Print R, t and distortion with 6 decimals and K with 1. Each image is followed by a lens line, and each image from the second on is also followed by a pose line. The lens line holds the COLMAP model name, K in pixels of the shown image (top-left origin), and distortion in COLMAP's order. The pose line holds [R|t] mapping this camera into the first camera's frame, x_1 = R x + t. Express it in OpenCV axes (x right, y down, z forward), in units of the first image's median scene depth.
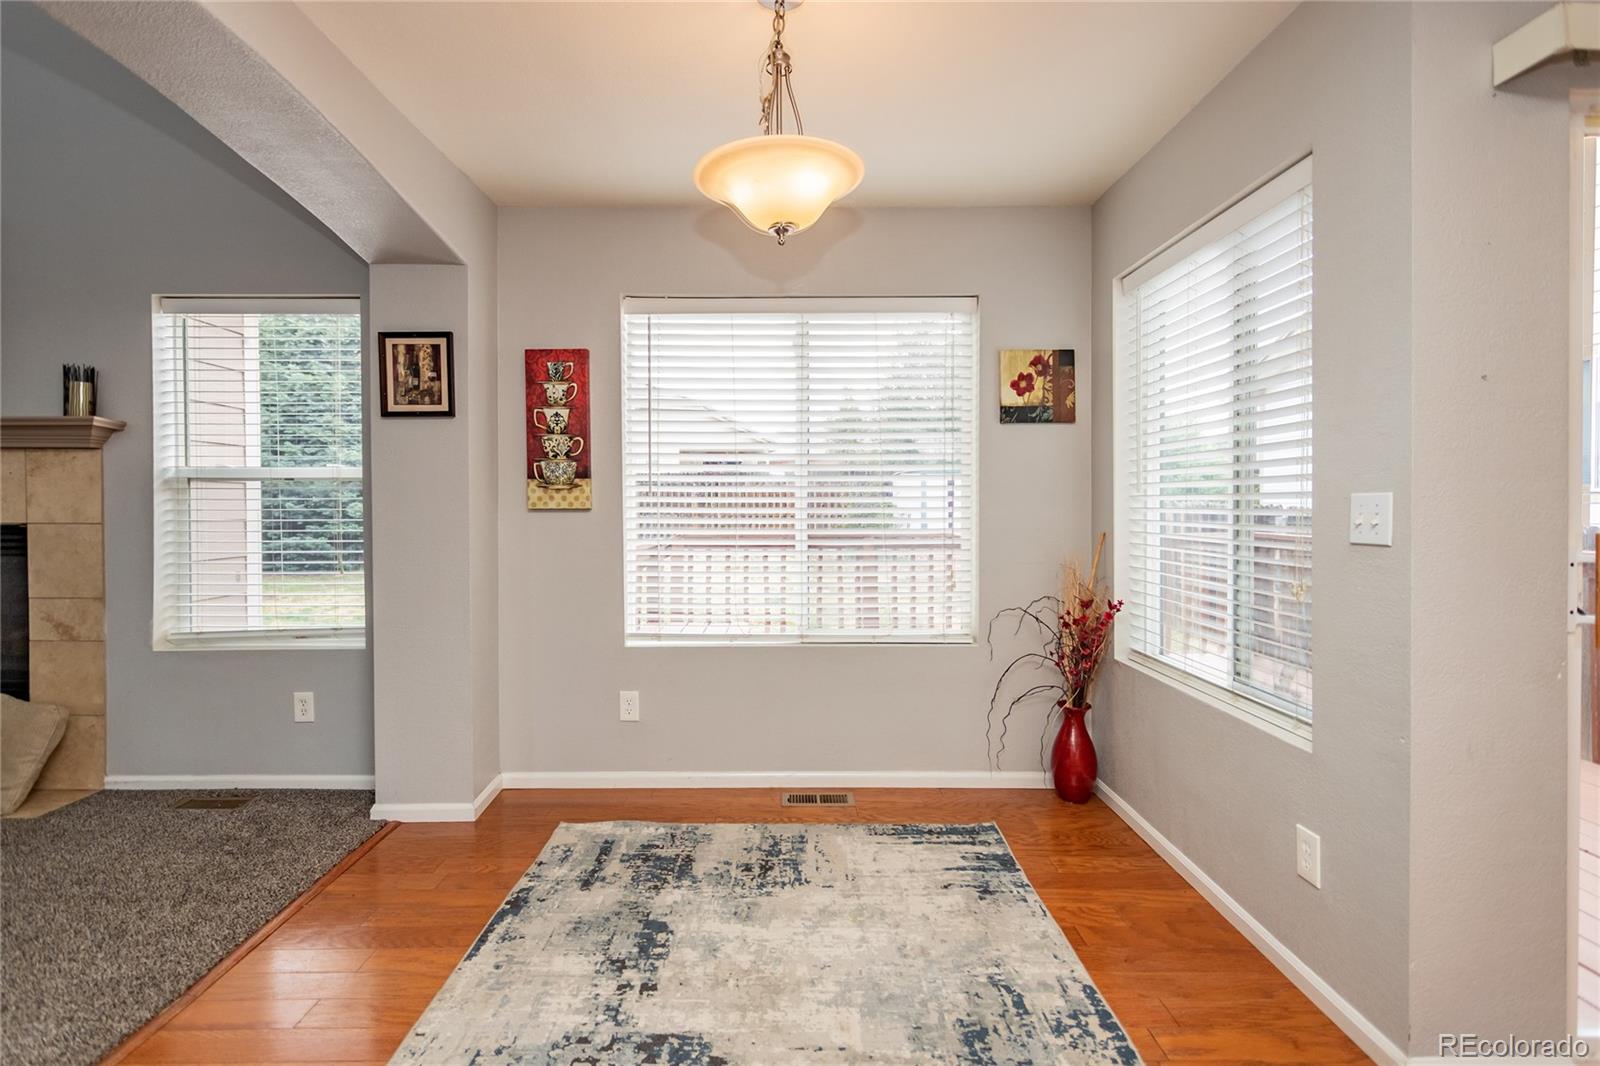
lens RADIAL K [[795.4, 0, 796.4], [0, 795.4, 509.5], [0, 0, 1]] dist [-0.000872, -0.000020]
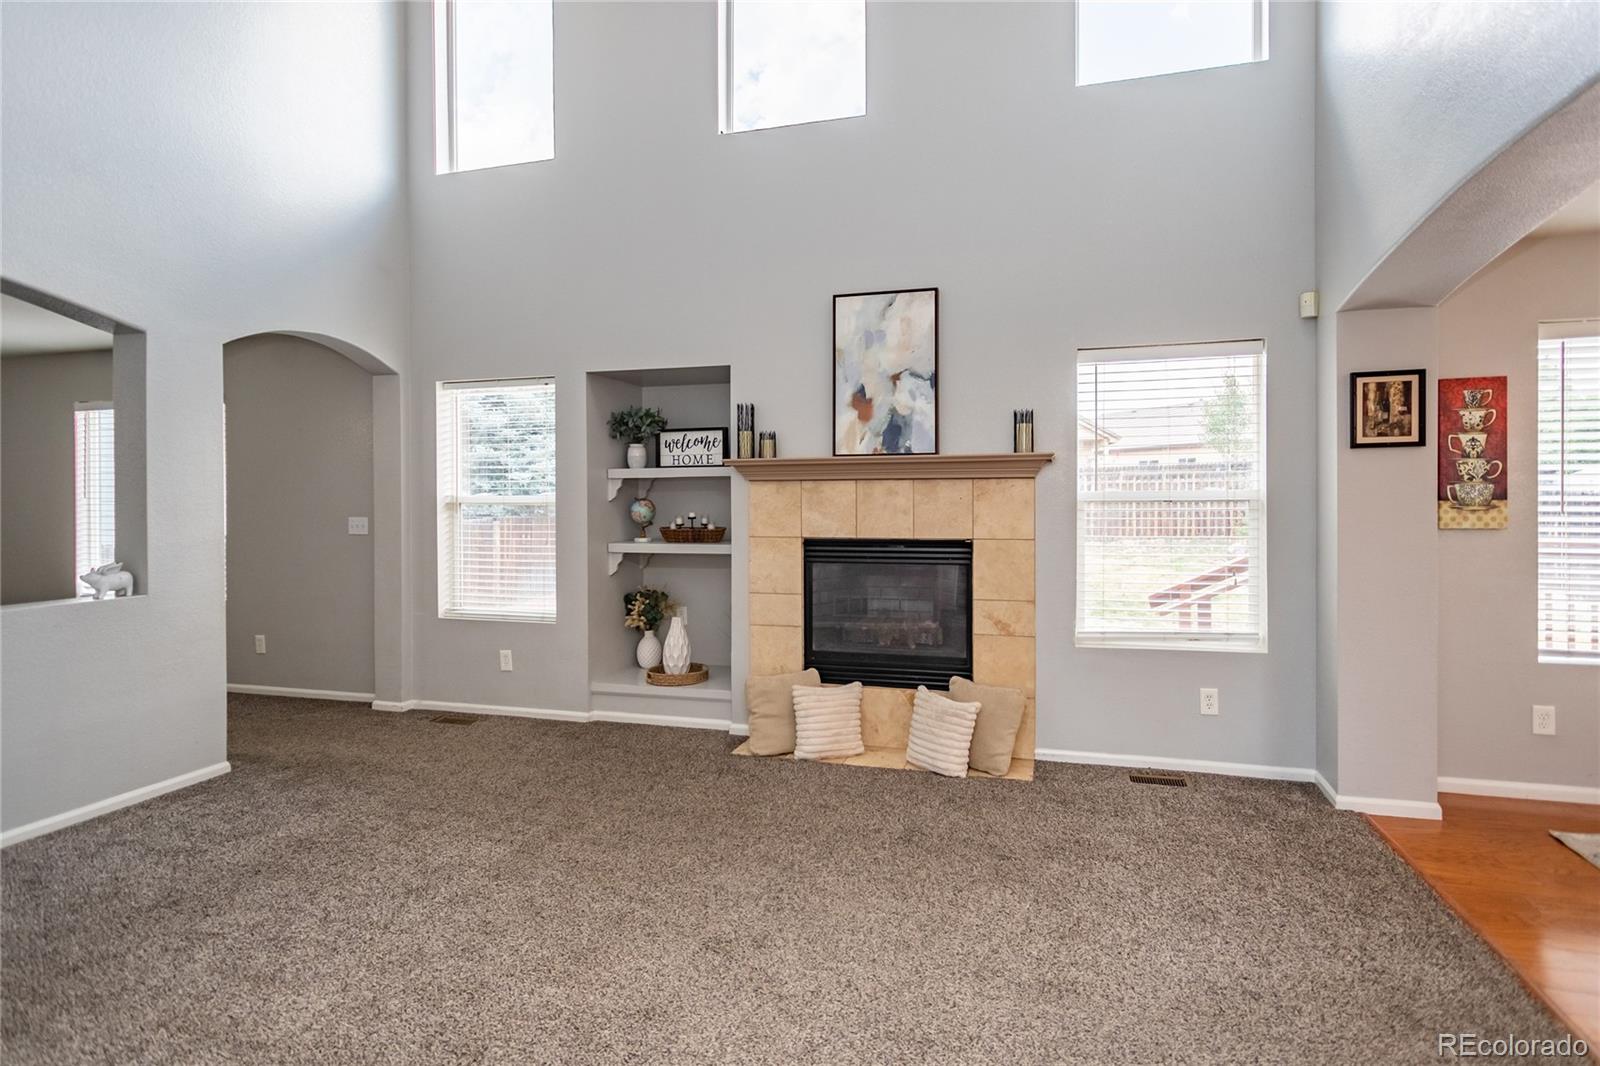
lens RADIAL K [[788.2, 0, 832.2], [0, 788.2, 499.9], [0, 0, 1]] dist [0.001903, 0.000346]
pose [[0.963235, -0.005812, -0.268596, -0.844820], [0.004674, 0.999977, -0.004873, -0.038320], [0.268619, 0.003438, 0.963240, -0.238709]]
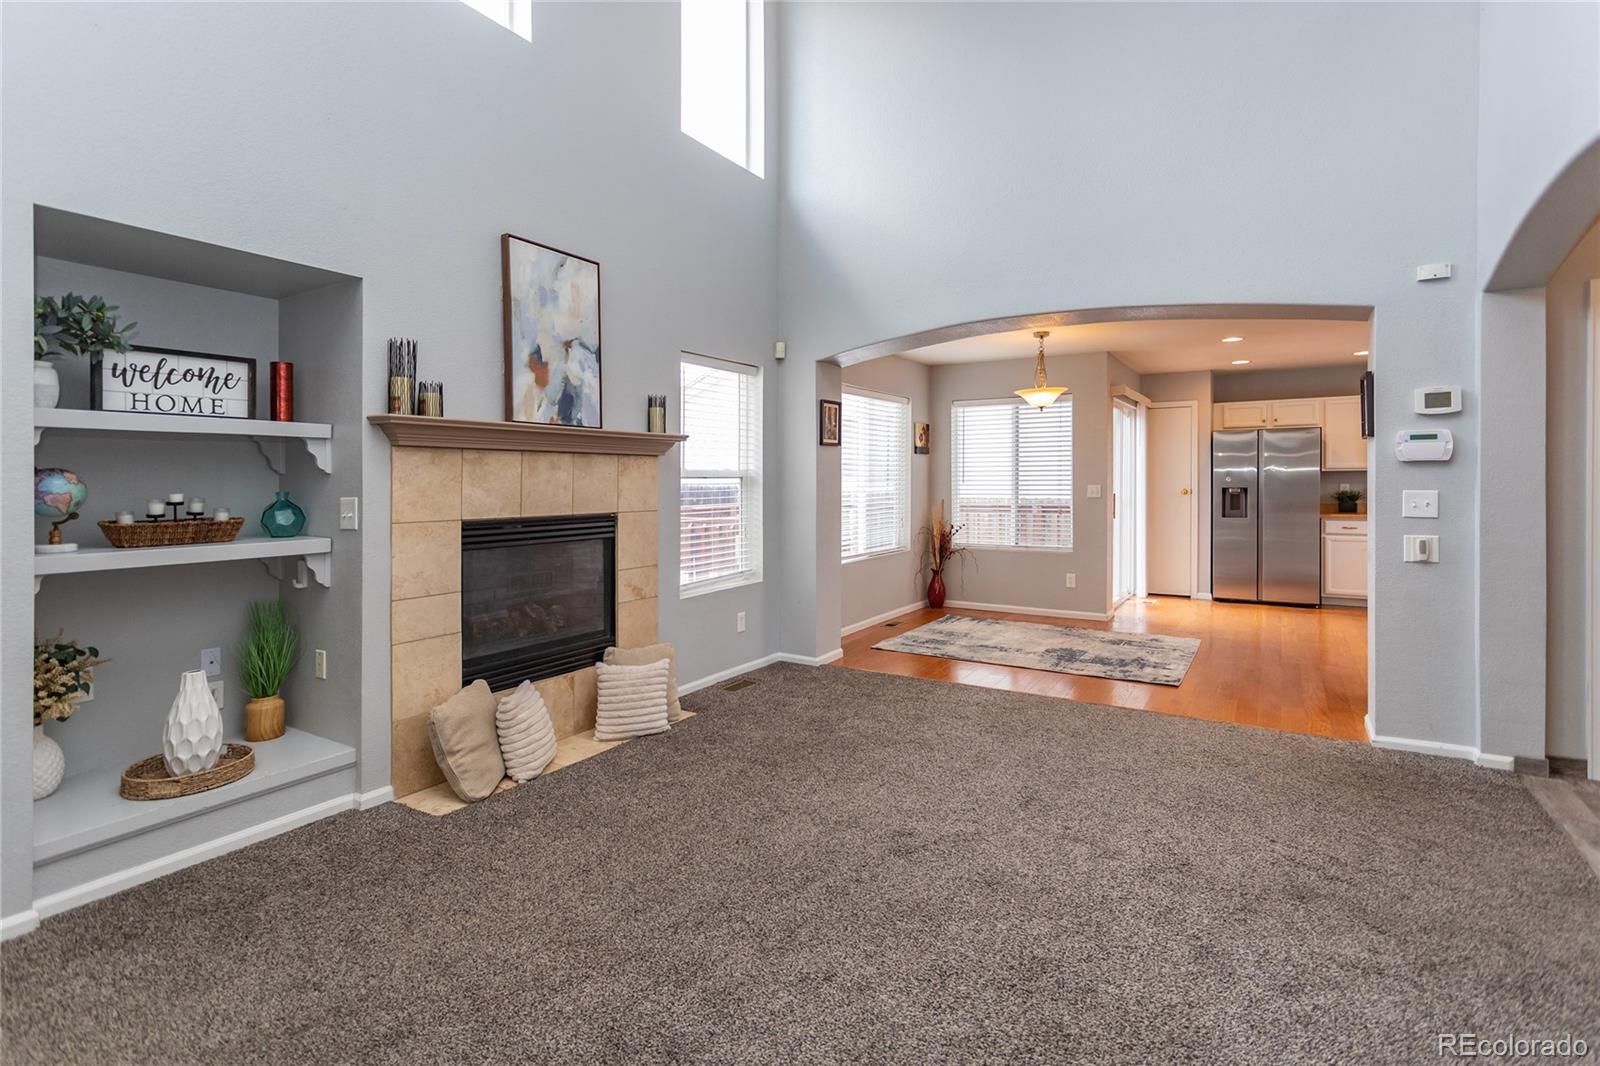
lens RADIAL K [[751.0, 0, 836.8], [0, 751.0, 484.1], [0, 0, 1]] dist [-0.000825, 0.000021]
pose [[0.518202, -0.008387, 0.855217, -1.818393], [0.012670, 0.999917, 0.002129, -0.026690], [-0.855164, 0.009732, 0.518265, 0.061250]]
